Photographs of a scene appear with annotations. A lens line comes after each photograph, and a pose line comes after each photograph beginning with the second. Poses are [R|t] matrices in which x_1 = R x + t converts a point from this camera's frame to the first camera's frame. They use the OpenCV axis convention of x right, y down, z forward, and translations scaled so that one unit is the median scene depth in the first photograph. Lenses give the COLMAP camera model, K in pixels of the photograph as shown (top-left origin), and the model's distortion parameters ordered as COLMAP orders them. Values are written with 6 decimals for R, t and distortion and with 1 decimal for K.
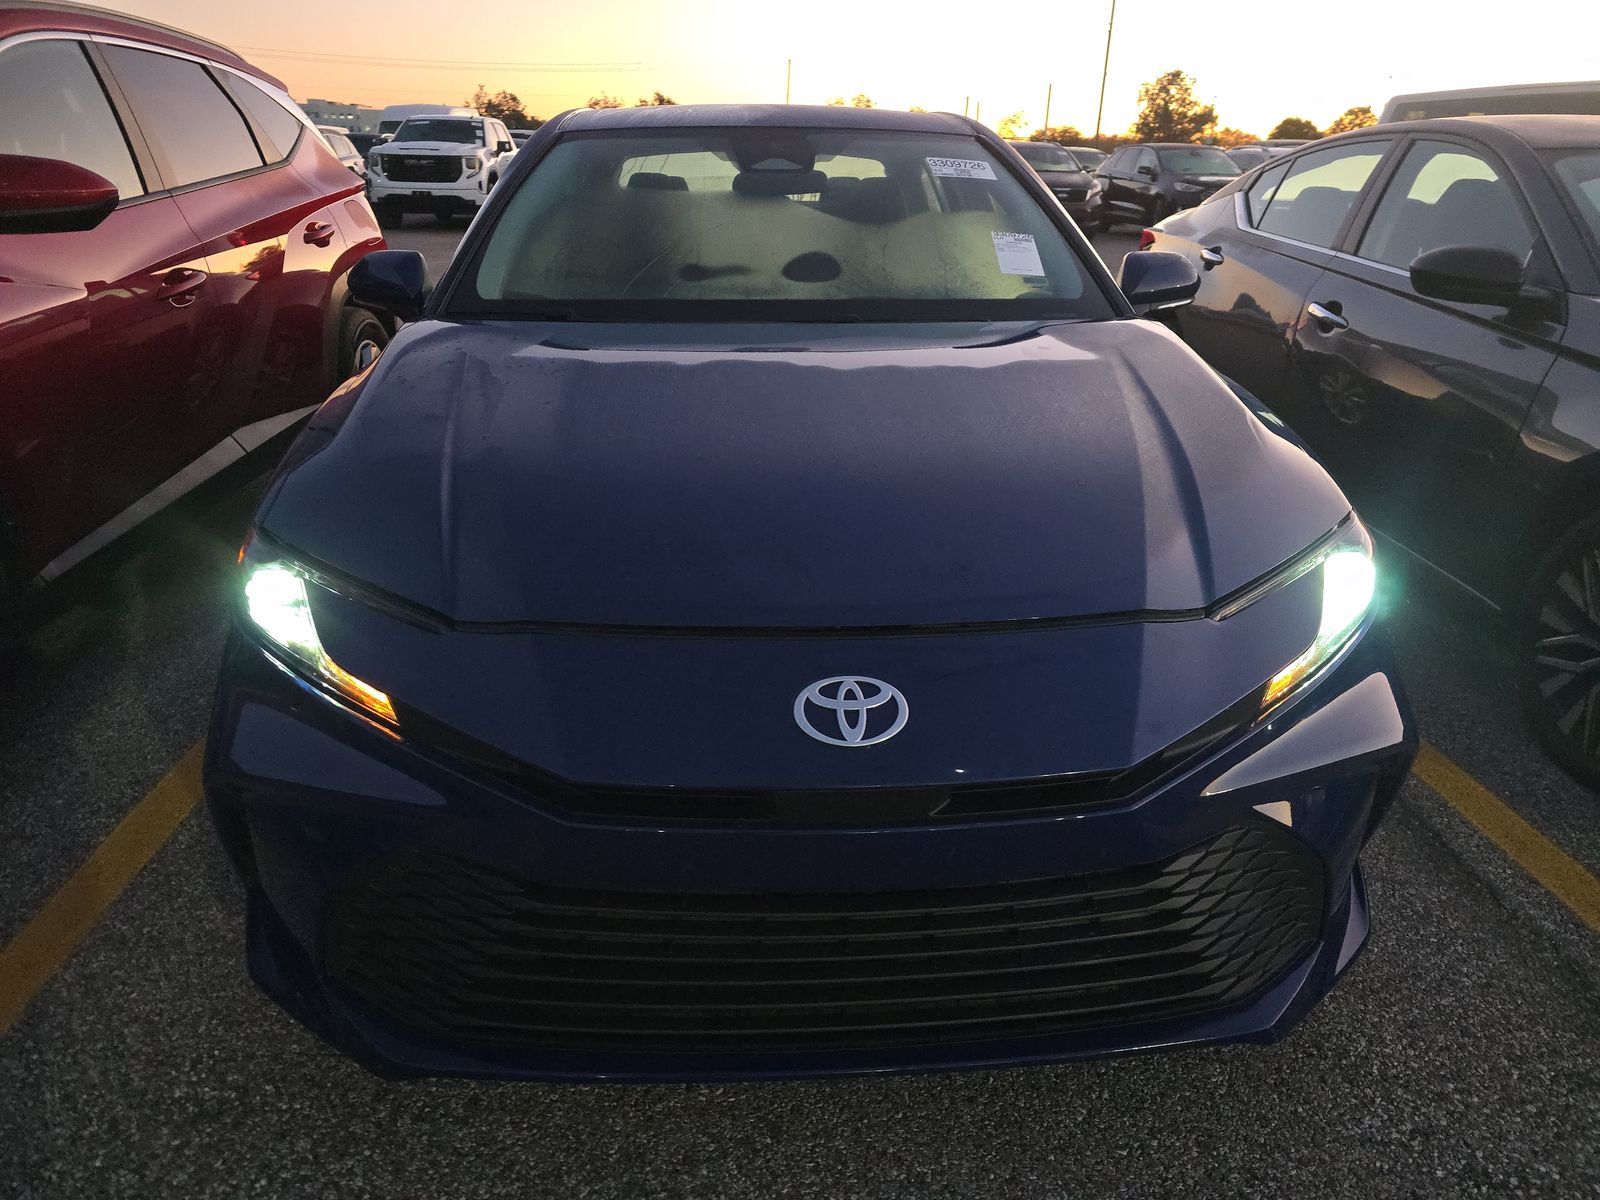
lens RADIAL K [[1095.2, 0, 800.0], [0, 1095.2, 600.0], [0, 0, 1]] dist [0.026415, -0.003409]
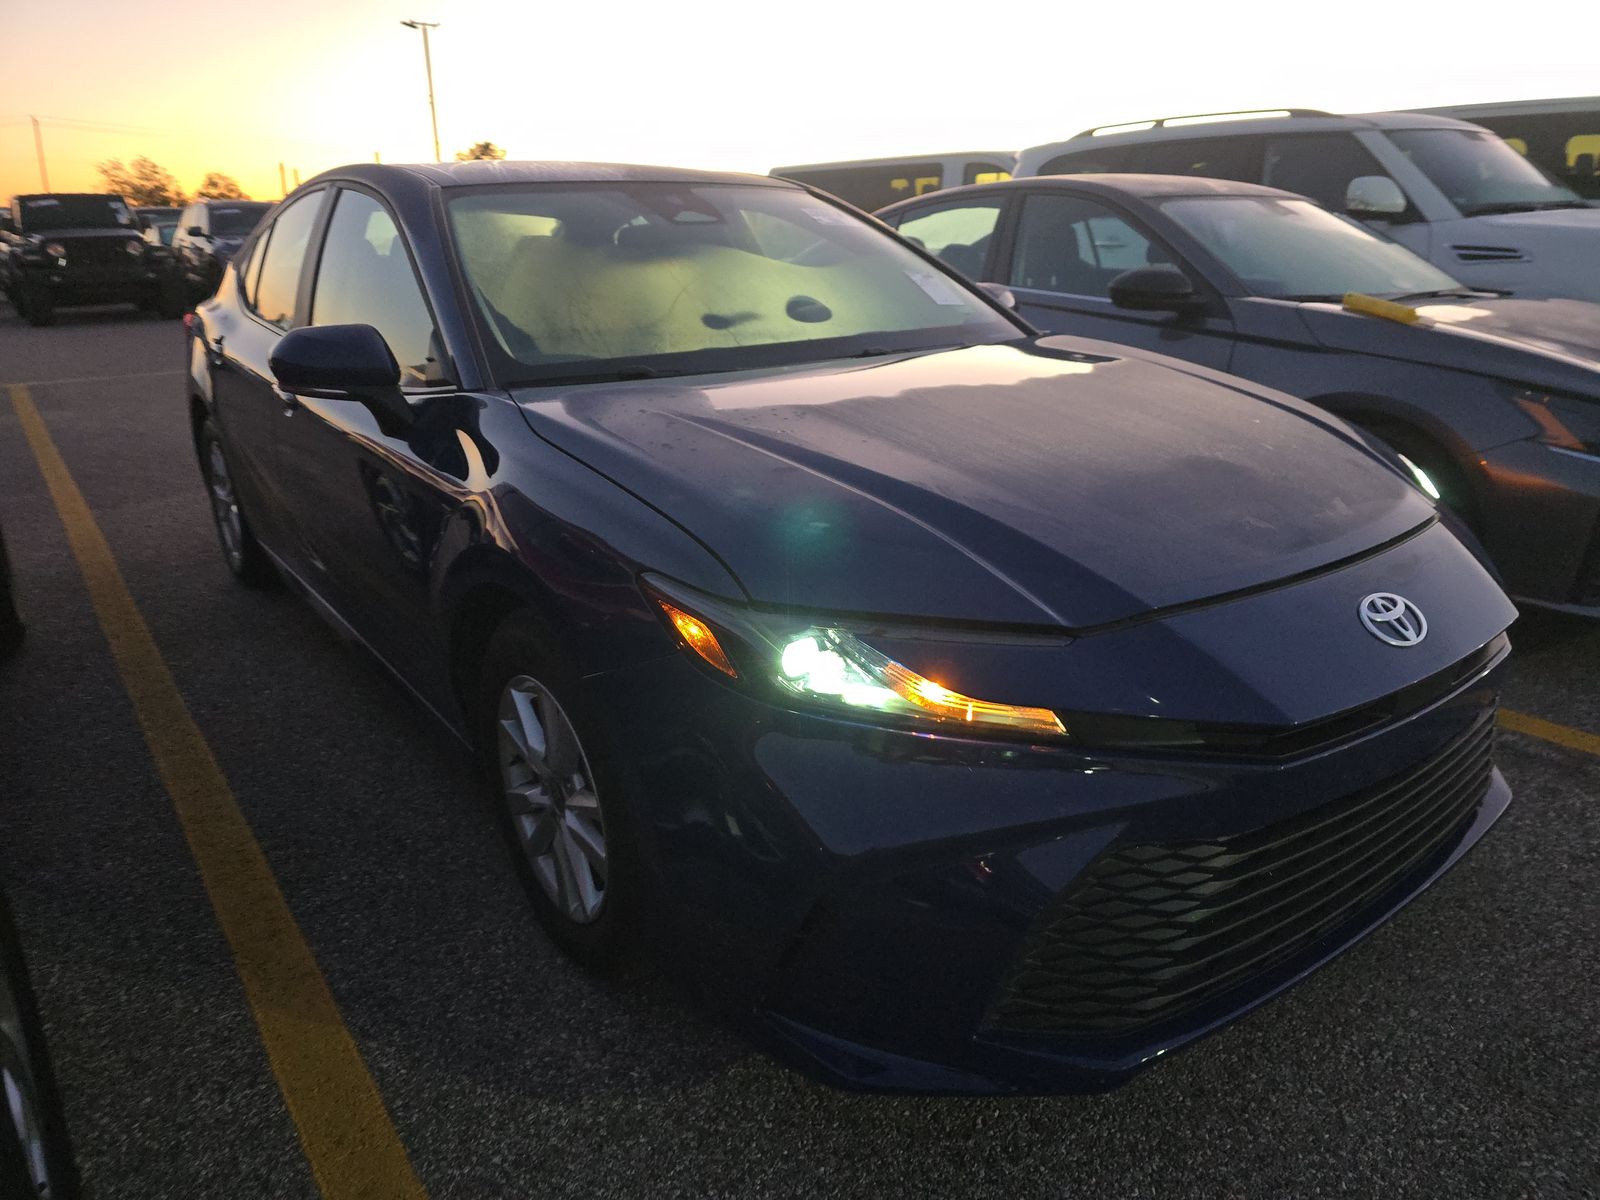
lens RADIAL K [[1095.2, 0, 800.0], [0, 1095.2, 600.0], [0, 0, 1]] dist [0.026415, -0.003409]
pose [[0.835206, -0.197996, 0.513059, -0.570365], [0.225228, 0.974261, 0.009333, -0.041545], [-0.501701, 0.107760, 0.858303, 0.126343]]
